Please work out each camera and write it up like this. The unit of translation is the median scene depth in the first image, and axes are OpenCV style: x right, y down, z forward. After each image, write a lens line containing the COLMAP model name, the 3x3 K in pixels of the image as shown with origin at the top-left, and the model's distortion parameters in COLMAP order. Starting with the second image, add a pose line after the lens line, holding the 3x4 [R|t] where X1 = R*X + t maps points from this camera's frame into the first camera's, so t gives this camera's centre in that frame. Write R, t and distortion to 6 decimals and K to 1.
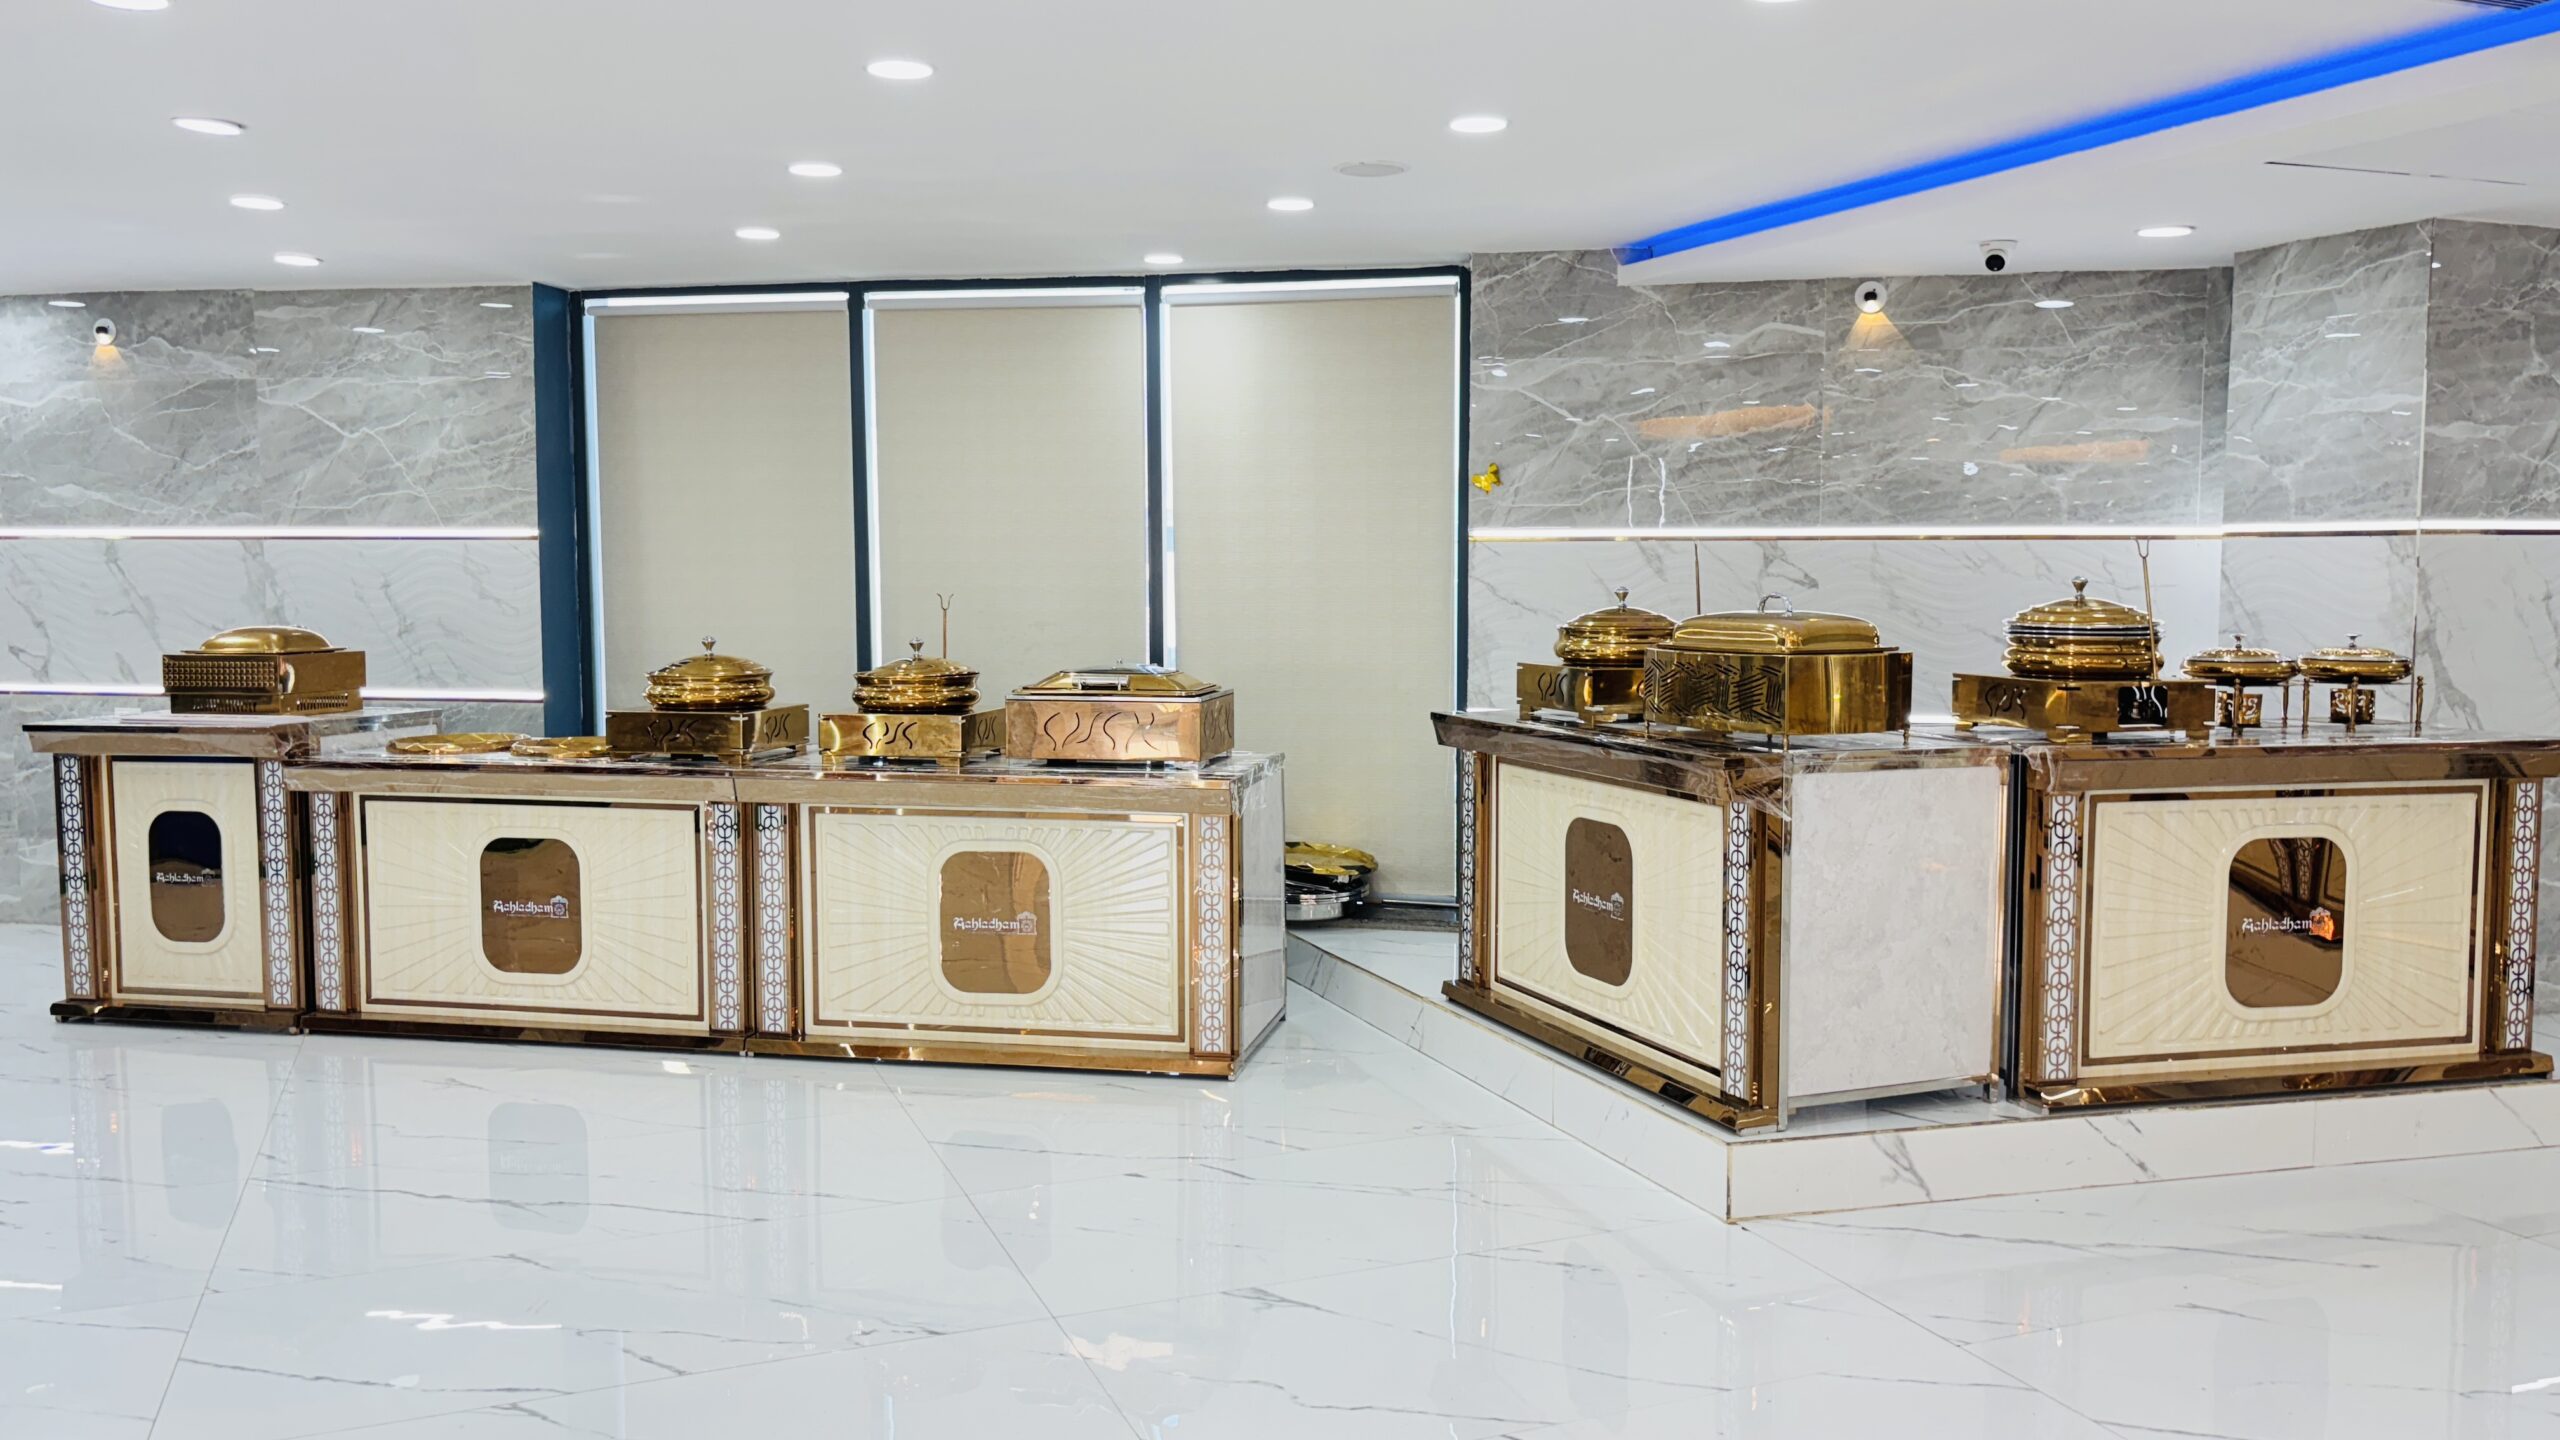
lens RADIAL K [[2072.5, 0, 1281.5], [0, 2072.5, 720.8], [0, 0, 1]] dist [0.087731, 0.001954]
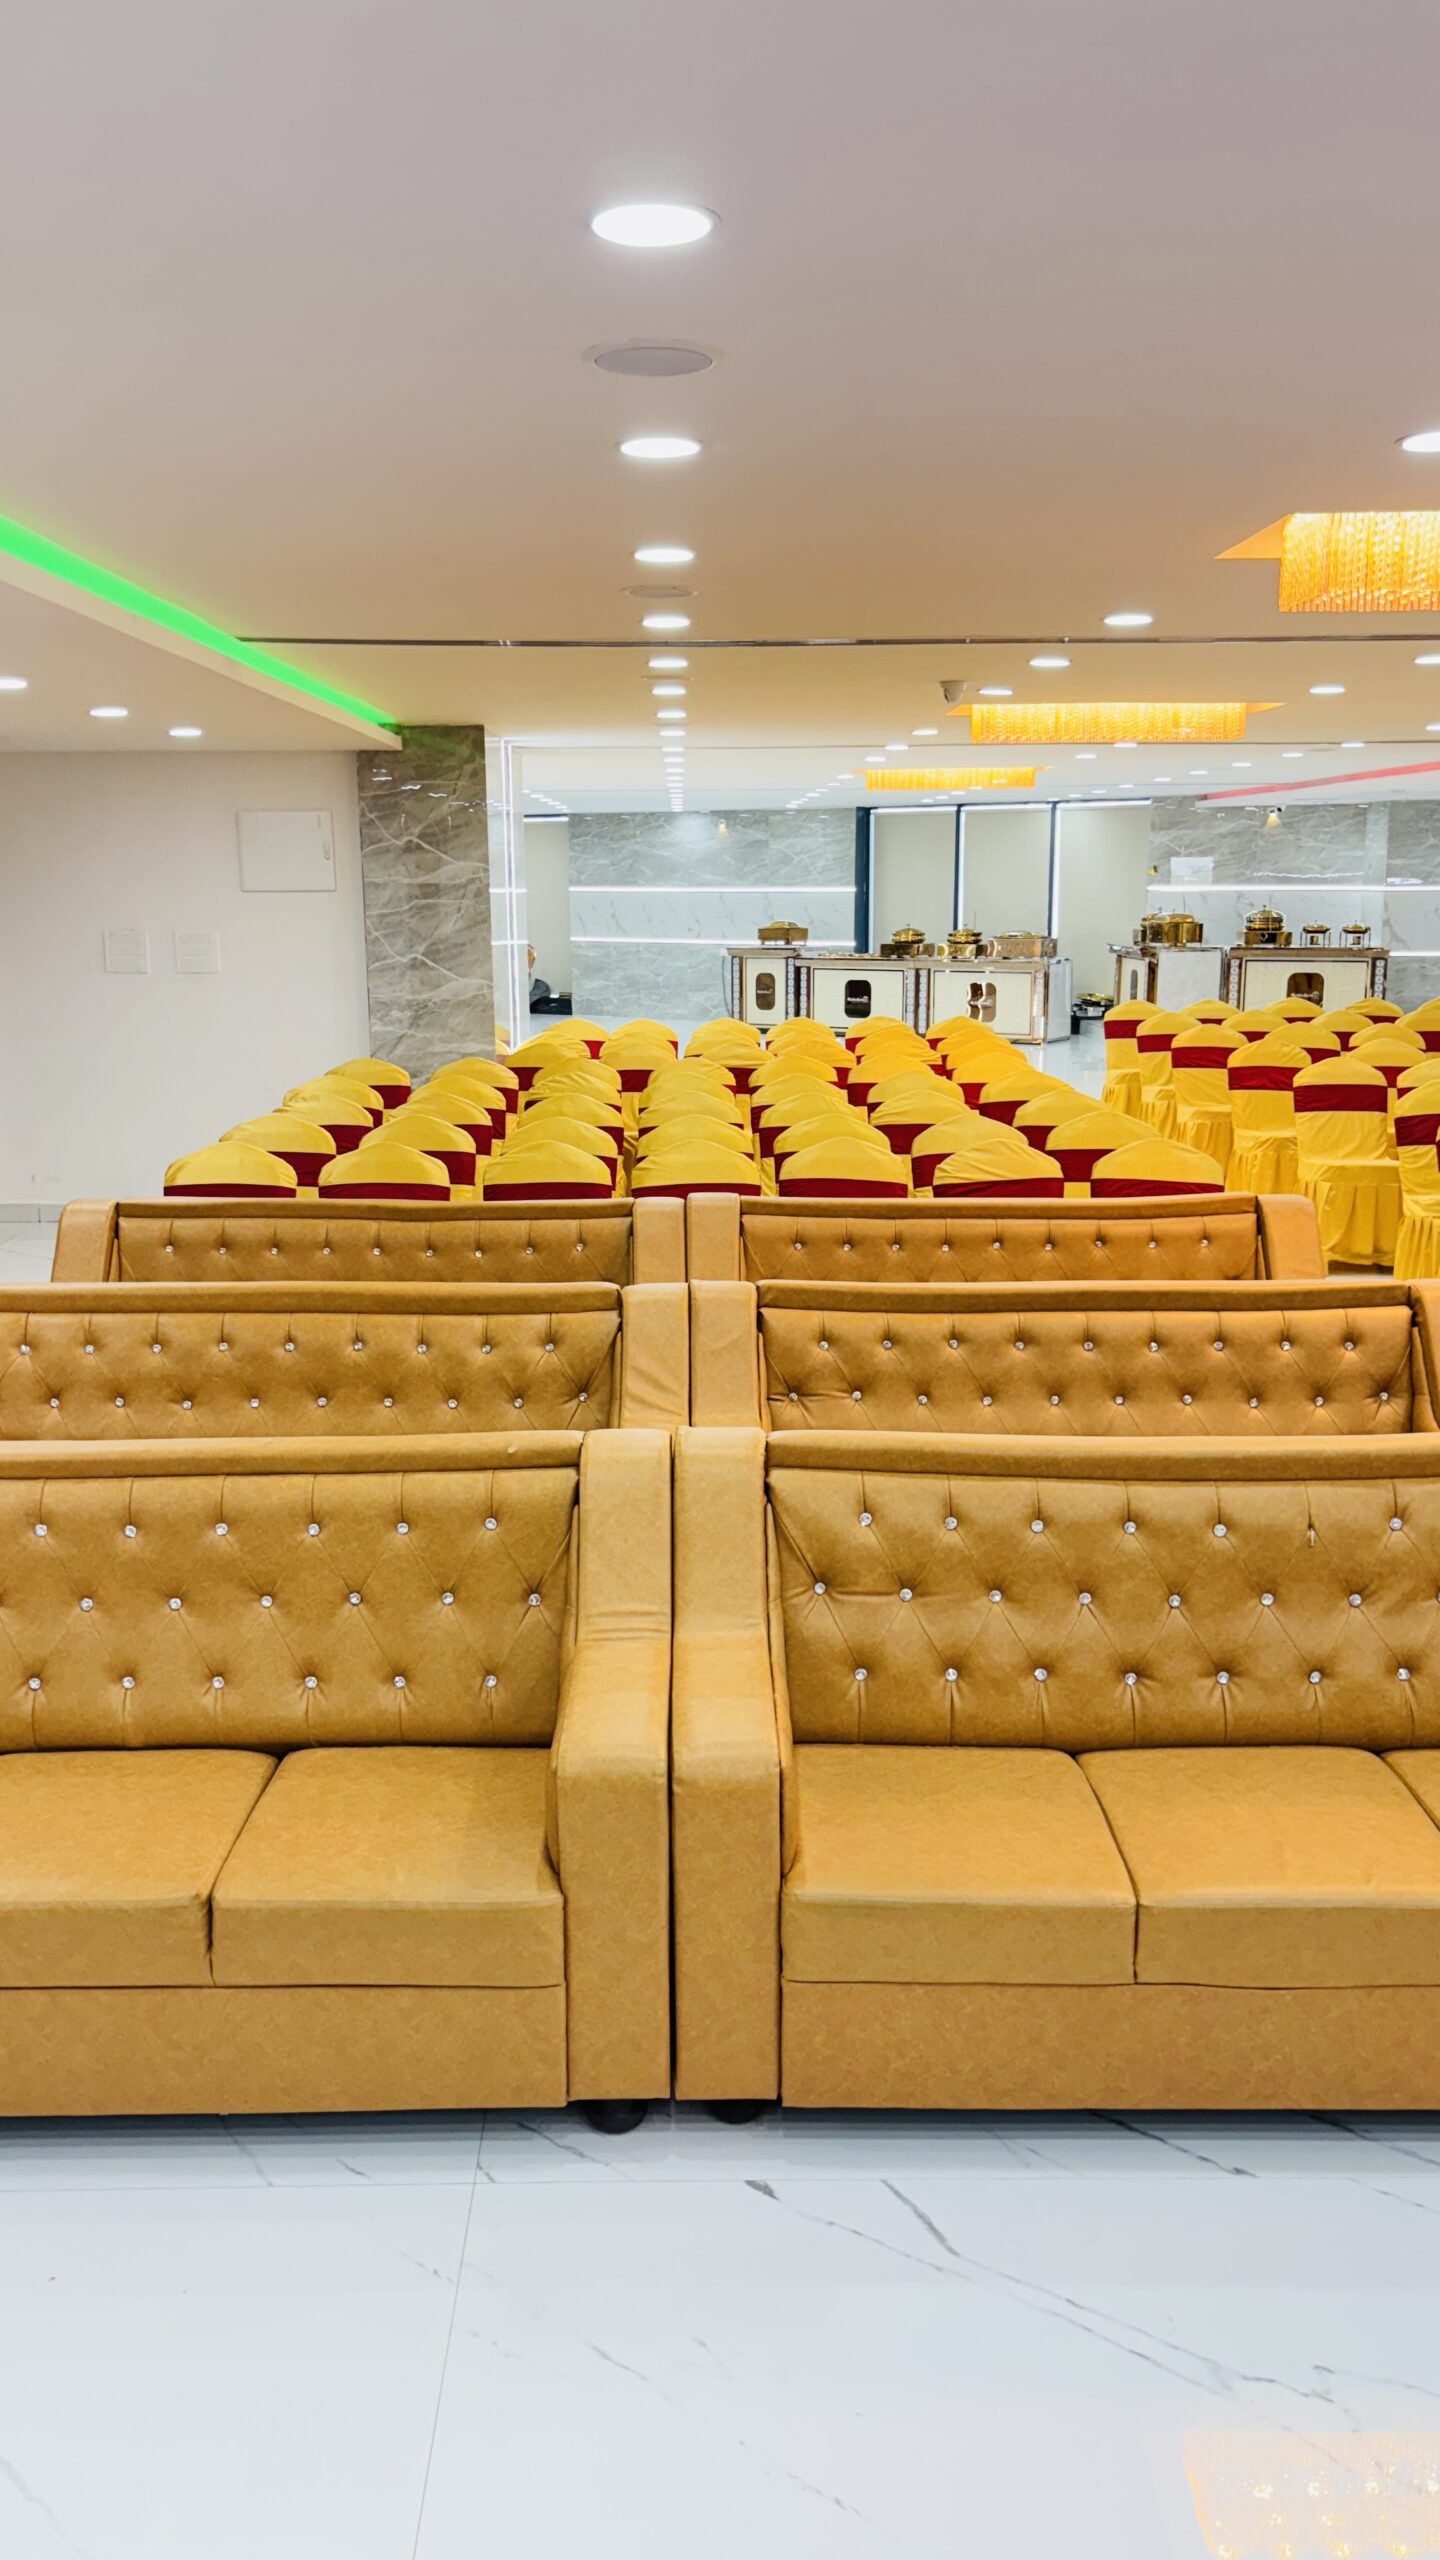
lens RADIAL K [[2072.5, 0, 723.3], [0, 2072.5, 1279.6], [0, 0, 1]] dist [0.087731, 0.001954]
pose [[0.942842, 0.060095, -0.327778, 0.590539], [-0.022383, 0.992804, 0.117638, 0.146228], [0.332488, -0.103578, 0.937402, -2.349340]]
